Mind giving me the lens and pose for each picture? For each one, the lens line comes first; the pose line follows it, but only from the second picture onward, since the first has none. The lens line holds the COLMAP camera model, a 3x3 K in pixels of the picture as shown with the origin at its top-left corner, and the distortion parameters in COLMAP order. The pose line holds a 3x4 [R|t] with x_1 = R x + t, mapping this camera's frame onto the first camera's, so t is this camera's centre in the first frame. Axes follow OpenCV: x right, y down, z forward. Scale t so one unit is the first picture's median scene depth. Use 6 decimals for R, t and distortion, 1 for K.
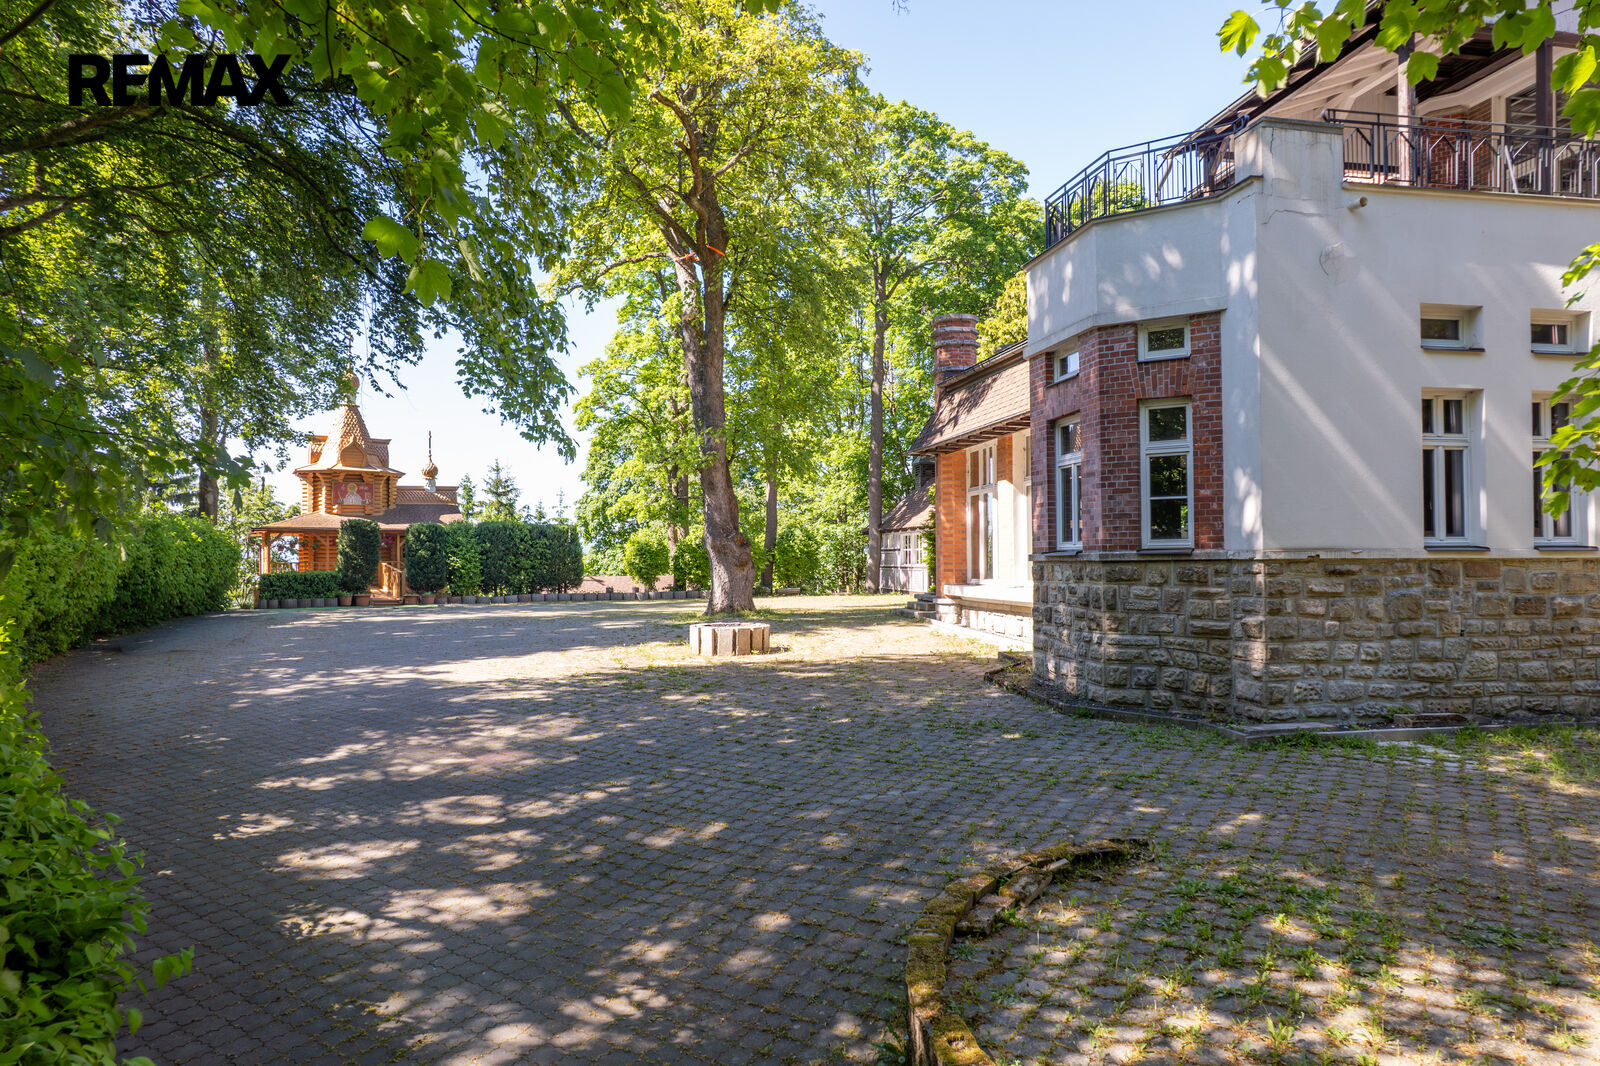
lens RADIAL K [[1022.6, 0, 788.3], [0, 1022.6, 539.0], [0, 0, 1]] dist [-0.083893, 0.063948]
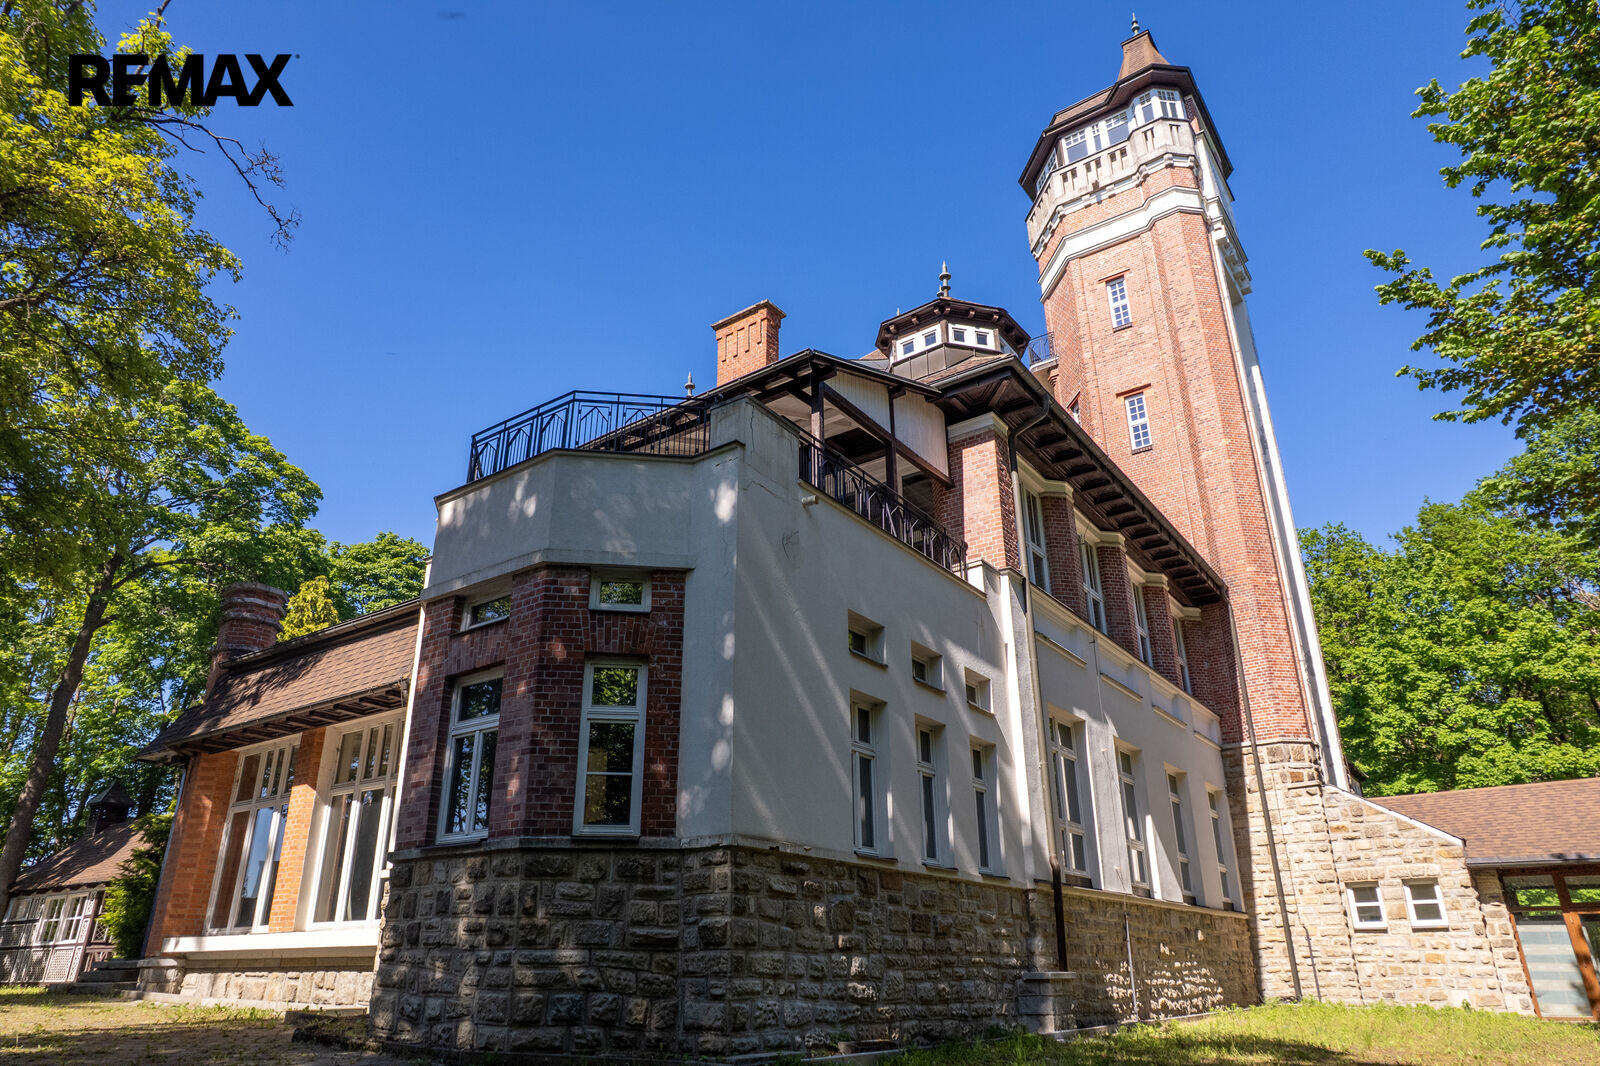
lens RADIAL K [[1022.6, 0, 788.3], [0, 1022.6, 539.0], [0, 0, 1]] dist [-0.083893, 0.063948]
pose [[0.725727, 0.276640, 0.629913, -0.095181], [-0.013603, 0.921186, -0.388886, 0.105496], [-0.687848, 0.273656, 0.672292, 0.297219]]
